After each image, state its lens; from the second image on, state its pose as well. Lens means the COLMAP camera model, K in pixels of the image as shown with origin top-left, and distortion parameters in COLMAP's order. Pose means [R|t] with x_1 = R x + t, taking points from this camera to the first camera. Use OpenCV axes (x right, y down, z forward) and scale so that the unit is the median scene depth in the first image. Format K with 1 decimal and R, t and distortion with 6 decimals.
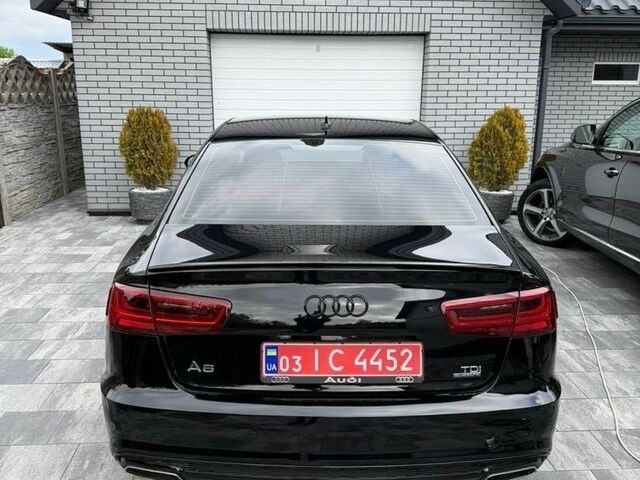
lens RADIAL K [[595.9, 0, 319.1], [0, 595.9, 237.1], [0, 0, 1]] dist [0.073387, 0.000000]
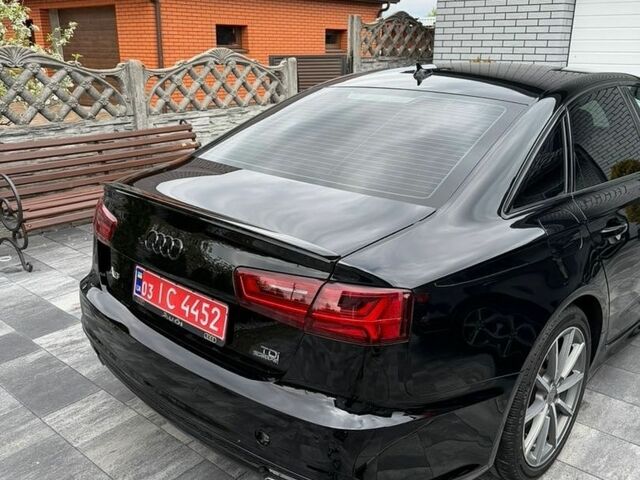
lens RADIAL K [[595.9, 0, 320.6], [0, 595.9, 242.5], [0, 0, 1]] dist [0.073387, 0.000000]
pose [[0.734606, 0.219887, -0.641875, 0.846728], [-0.172348, 0.975474, 0.136921, -0.070114], [0.656240, 0.010043, 0.754486, 0.396317]]
